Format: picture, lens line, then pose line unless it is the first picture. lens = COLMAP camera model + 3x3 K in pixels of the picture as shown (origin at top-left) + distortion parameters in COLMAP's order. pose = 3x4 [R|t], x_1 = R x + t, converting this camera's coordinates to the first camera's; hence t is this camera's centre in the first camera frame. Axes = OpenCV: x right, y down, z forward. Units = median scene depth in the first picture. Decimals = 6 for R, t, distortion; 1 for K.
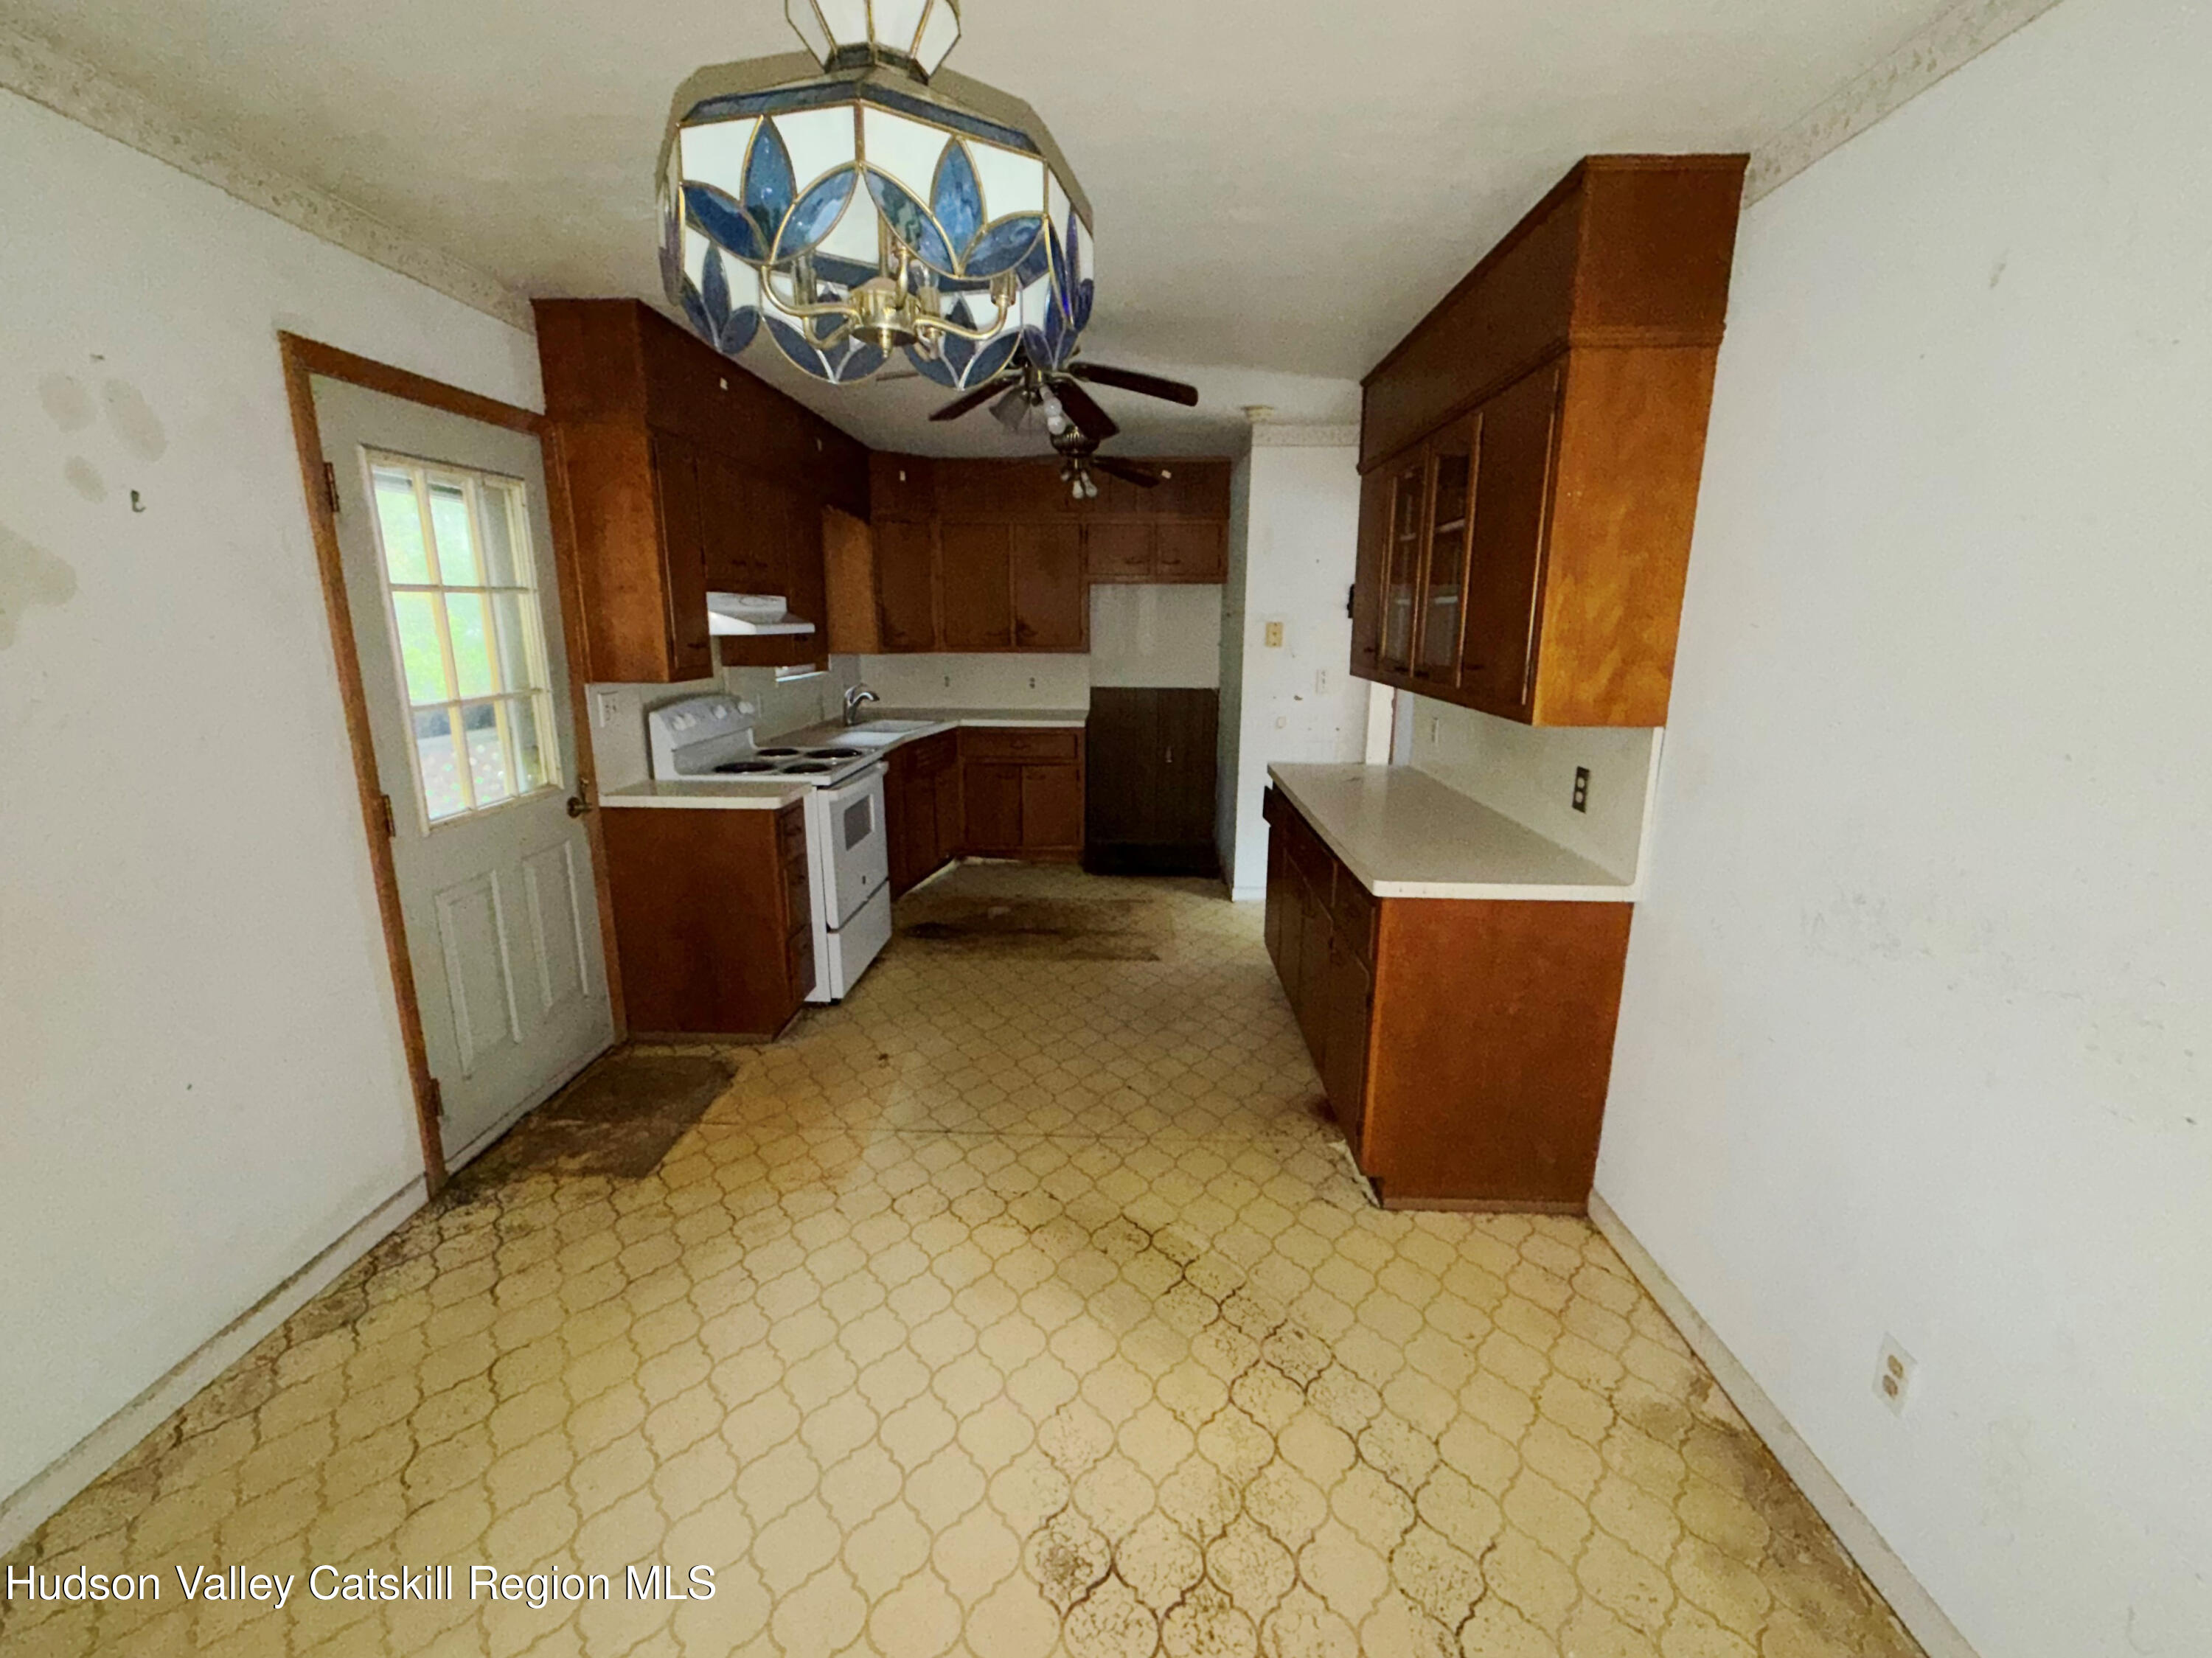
lens RADIAL K [[908.1, 0, 1101.6], [0, 908.1, 820.1], [0, 0, 1]] dist [0.001581, 0.000028]
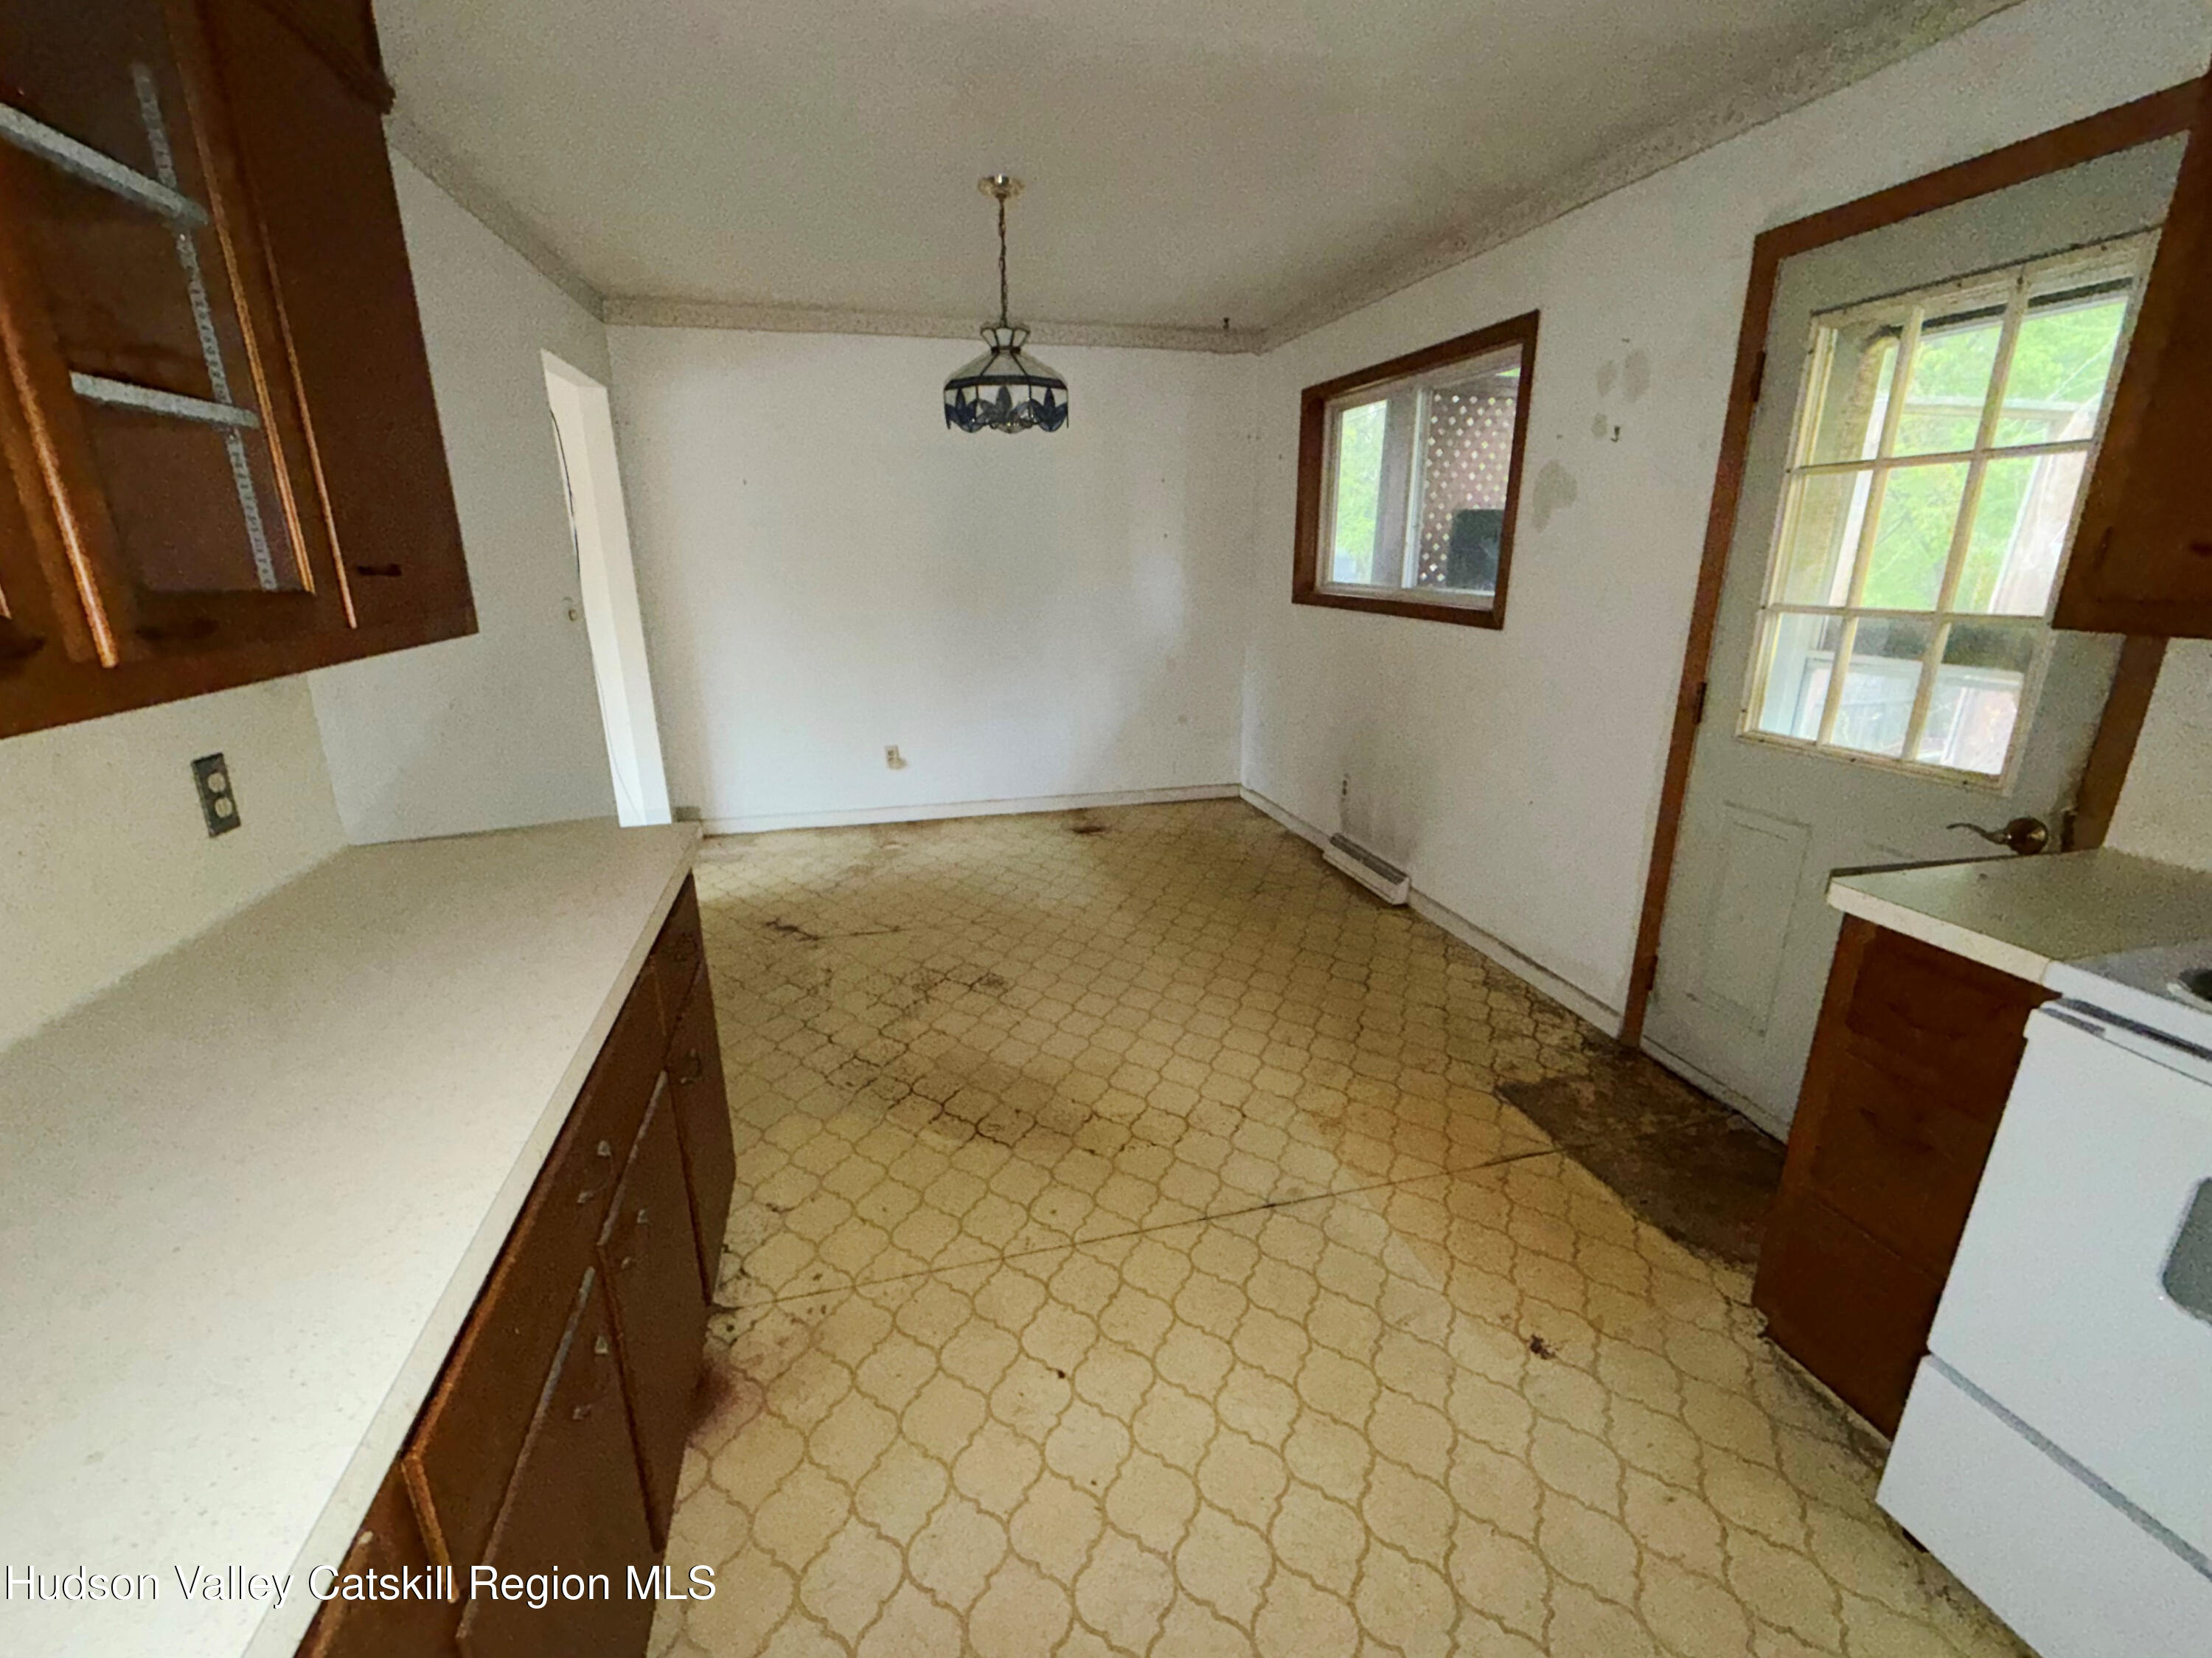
lens RADIAL K [[908.1, 0, 1099.8], [0, 908.1, 823.9], [0, 0, 1]] dist [0.001581, 0.000028]
pose [[-0.959393, 0.081793, -0.269953, 0.166437], [-0.062511, 0.871586, 0.486241, -0.337255], [0.275058, 0.483371, -0.831081, 1.693048]]
